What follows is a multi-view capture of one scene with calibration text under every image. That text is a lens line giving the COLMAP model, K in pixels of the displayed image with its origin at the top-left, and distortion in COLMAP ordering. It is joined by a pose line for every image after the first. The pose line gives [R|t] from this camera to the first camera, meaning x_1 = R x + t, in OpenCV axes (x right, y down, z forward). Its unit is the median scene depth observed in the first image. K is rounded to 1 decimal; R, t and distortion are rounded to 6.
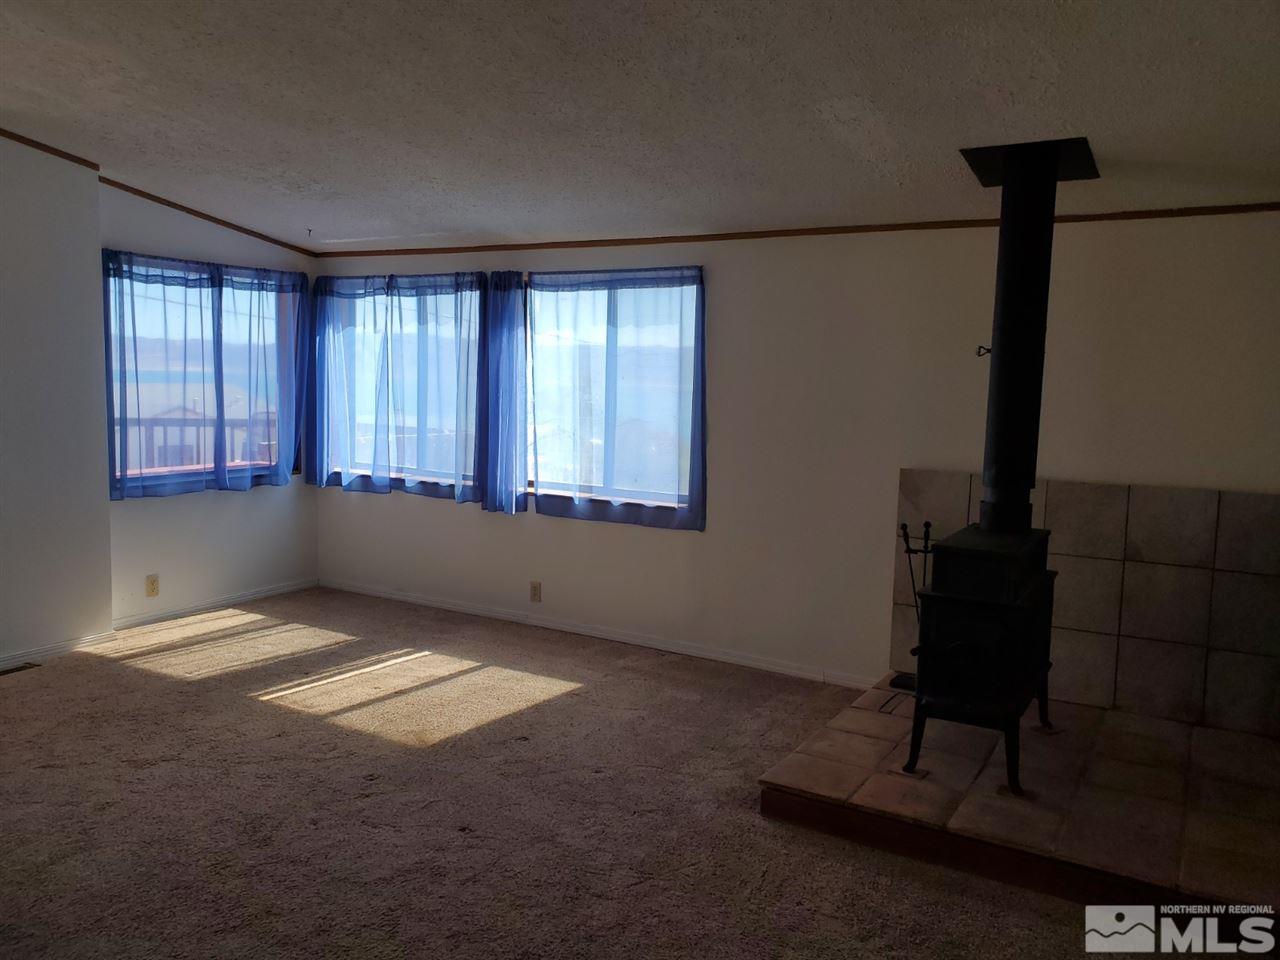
lens RADIAL K [[1018.1, 0, 640.0], [0, 1018.1, 480.0], [0, 0, 1]] dist [0.032748, -0.000438]
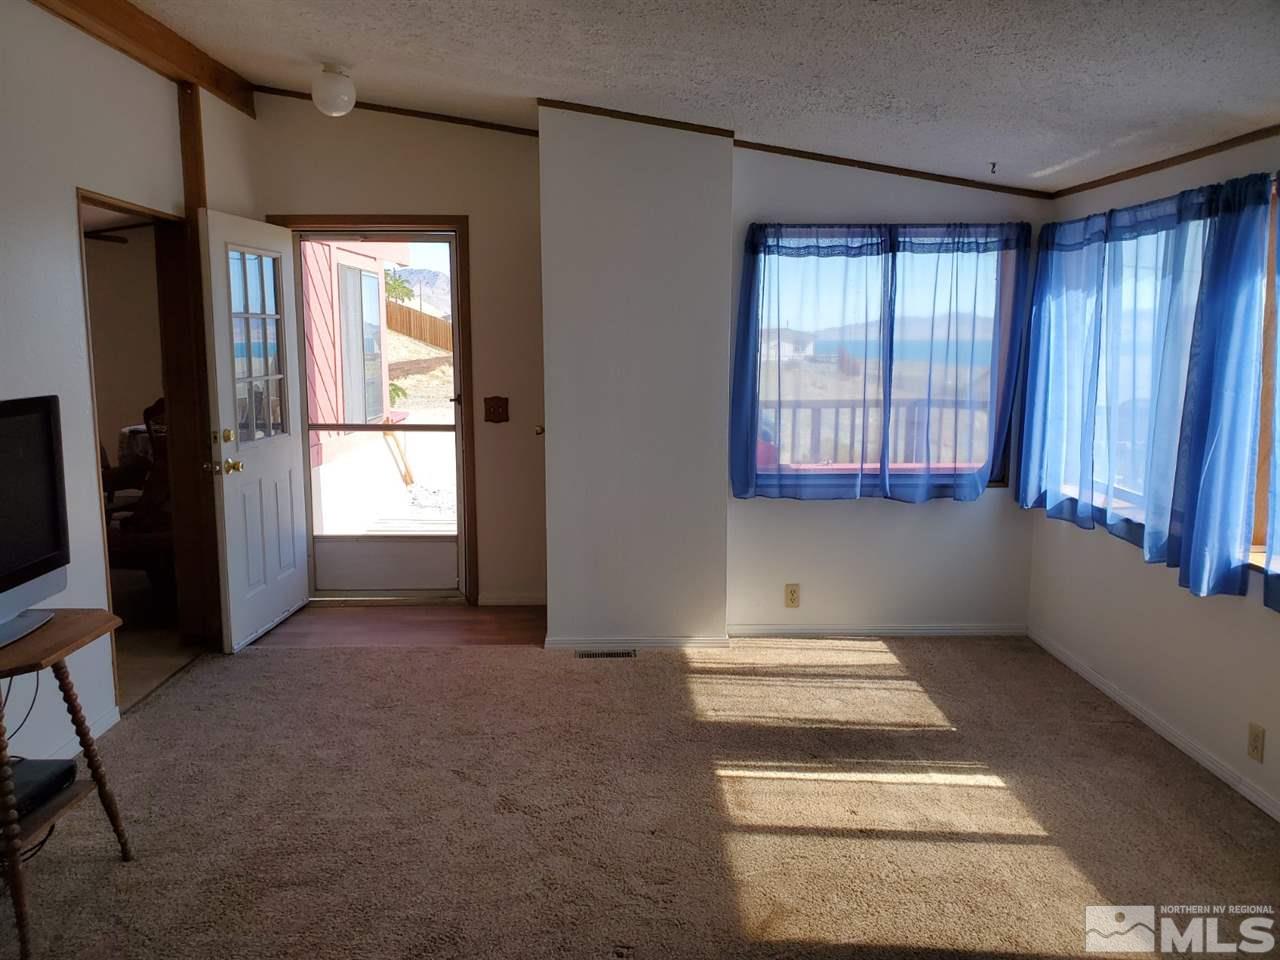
lens RADIAL K [[1028.7, 0, 638.9], [0, 1028.7, 439.8], [0, 0, 1]] dist [0.034384, 0.003494]
pose [[0.521686, 0.070066, -0.850255, 0.218663], [-0.079963, 0.996250, 0.033034, -0.053732], [0.849382, 0.050756, 0.525333, 0.434910]]
